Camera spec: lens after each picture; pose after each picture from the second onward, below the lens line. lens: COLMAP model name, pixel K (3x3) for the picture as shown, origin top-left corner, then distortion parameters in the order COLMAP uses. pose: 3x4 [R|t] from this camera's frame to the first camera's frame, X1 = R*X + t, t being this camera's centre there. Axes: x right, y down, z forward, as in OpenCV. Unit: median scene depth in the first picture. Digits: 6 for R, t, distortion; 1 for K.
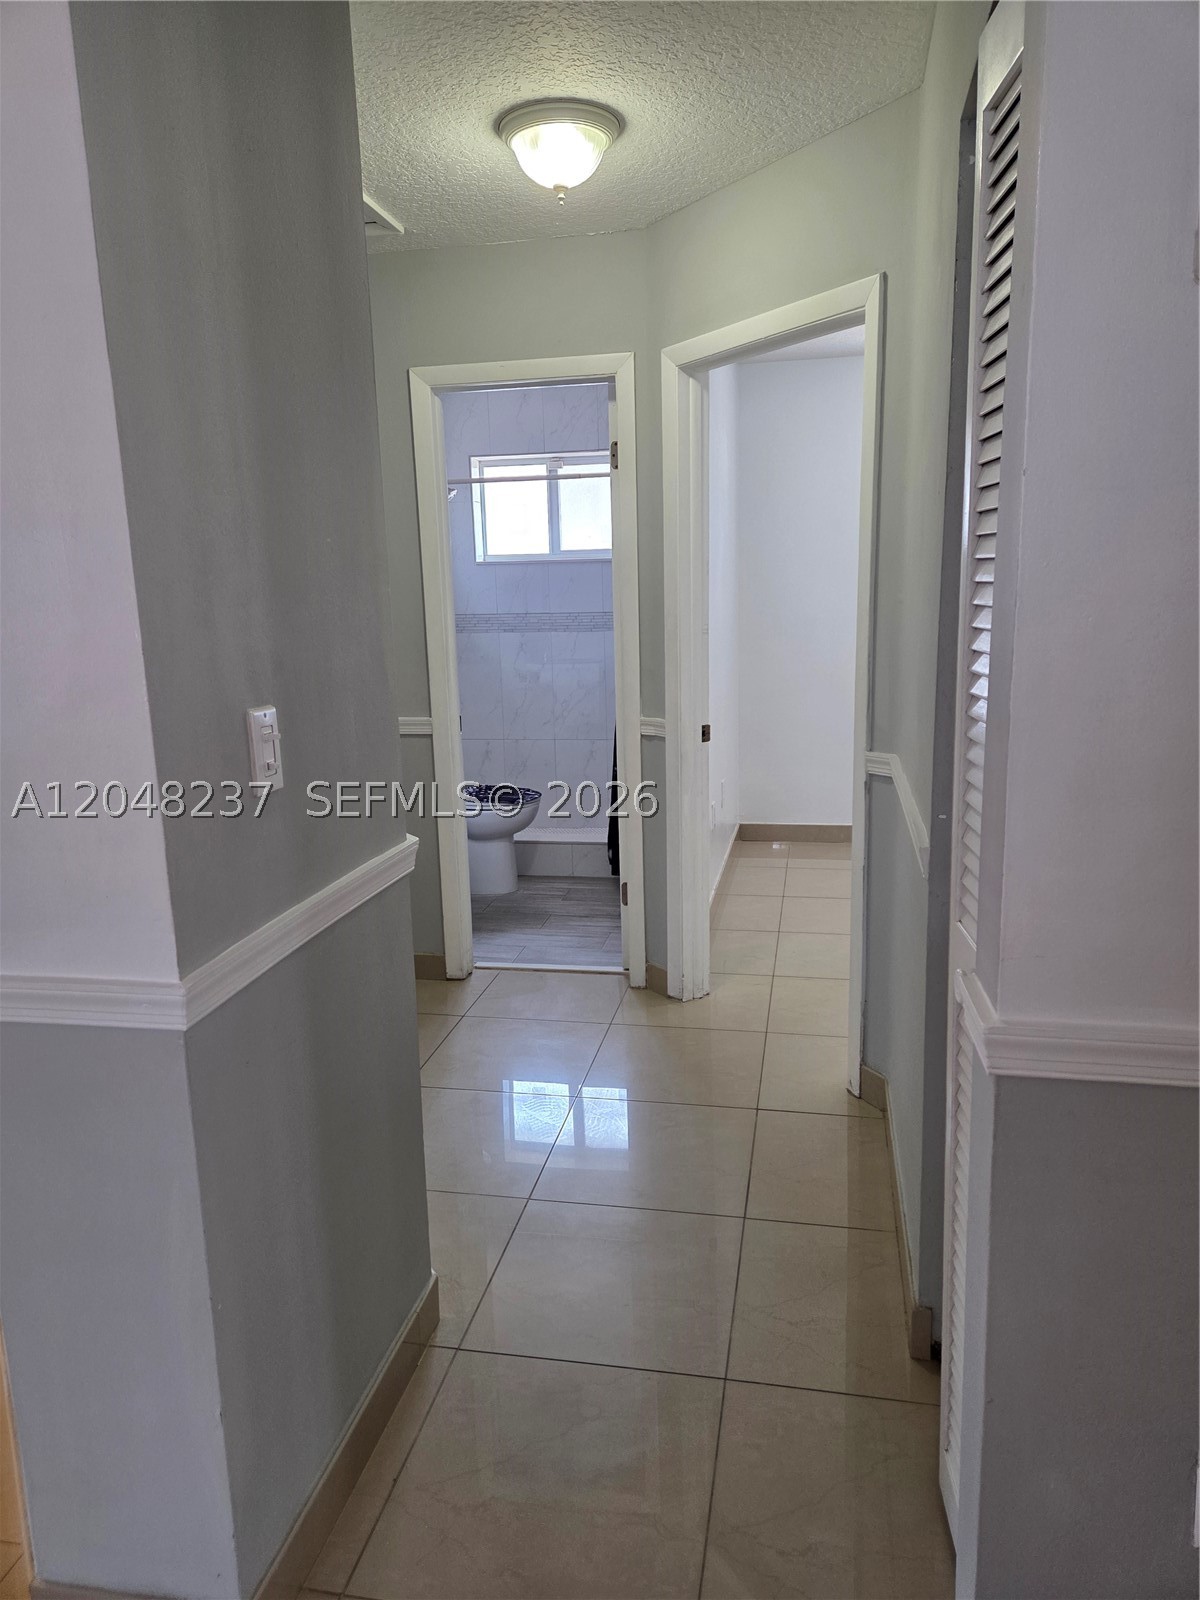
lens RADIAL K [[1071.9, 0, 602.0], [0, 1071.9, 799.8], [0, 0, 1]] dist [0.050028, -0.036032]
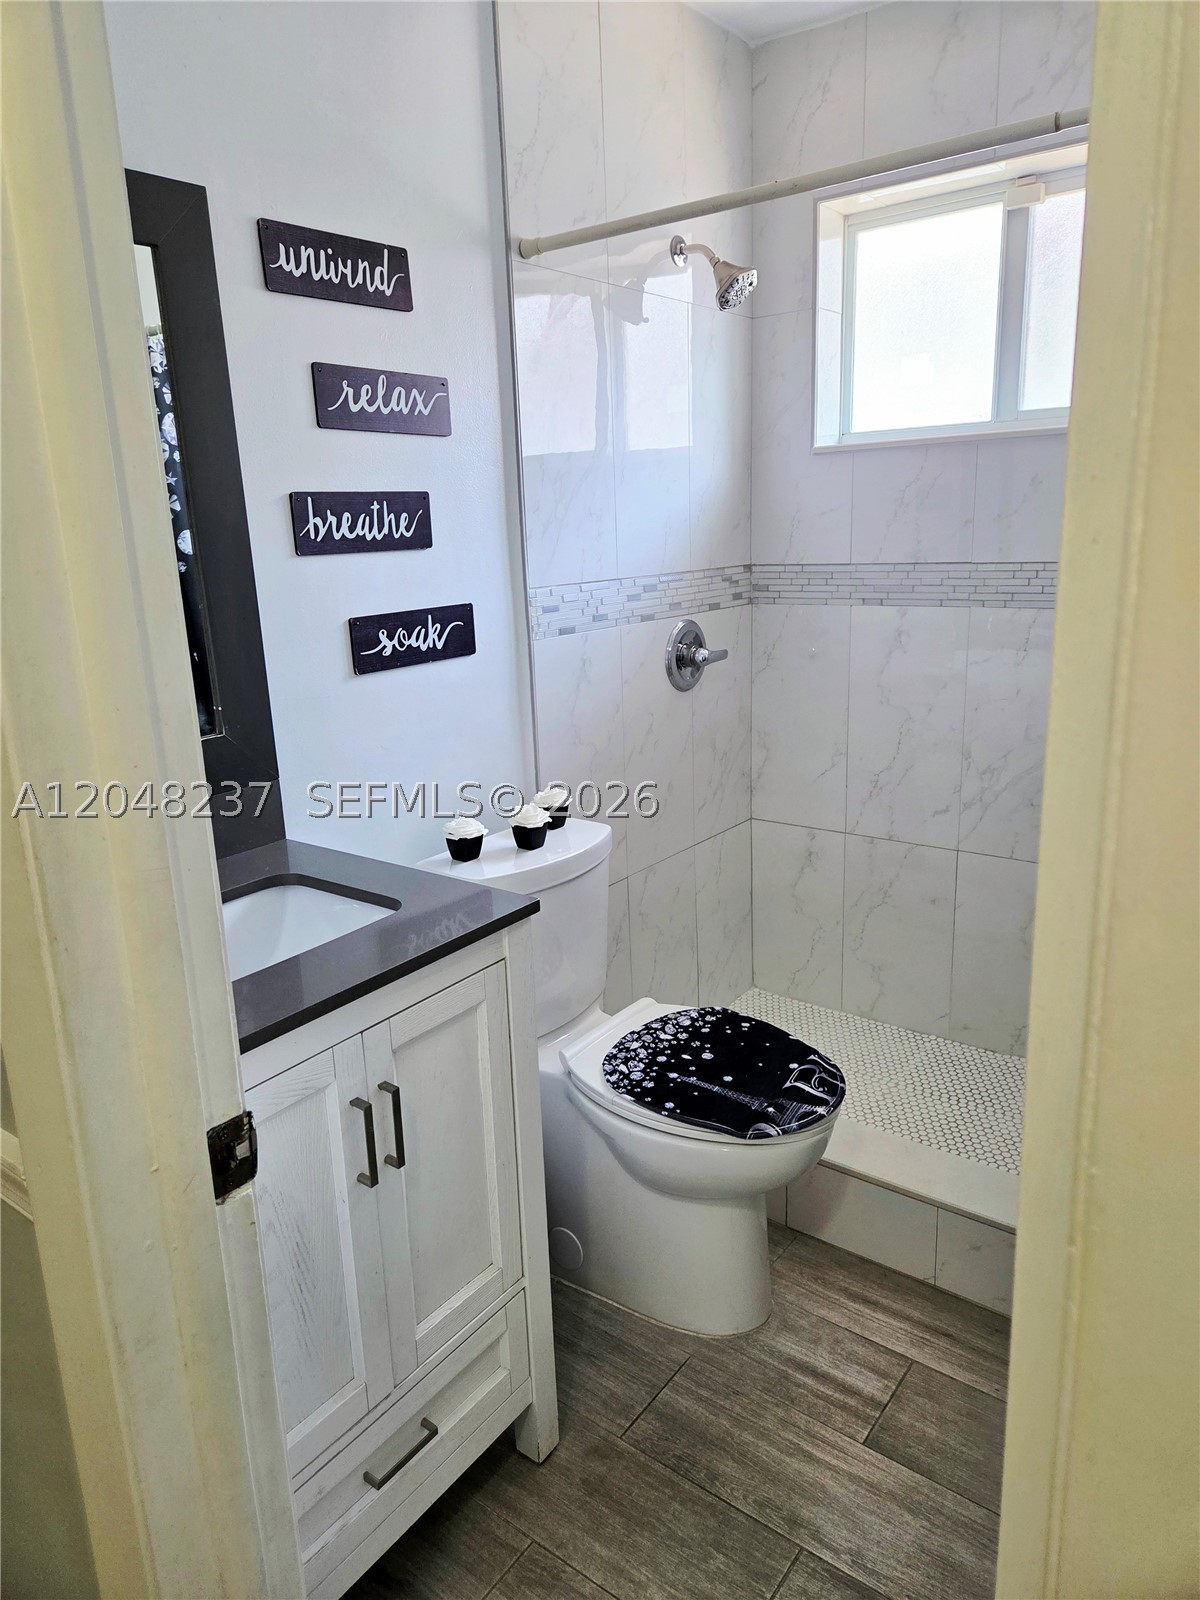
lens RADIAL K [[1071.9, 0, 596.4], [0, 1071.9, 797.5], [0, 0, 1]] dist [0.050028, -0.036032]
pose [[0.899444, 0.102846, -0.424762, 0.008714], [-0.074782, 0.993800, 0.082271, -0.105043], [0.430589, -0.042234, 0.901559, 0.544240]]
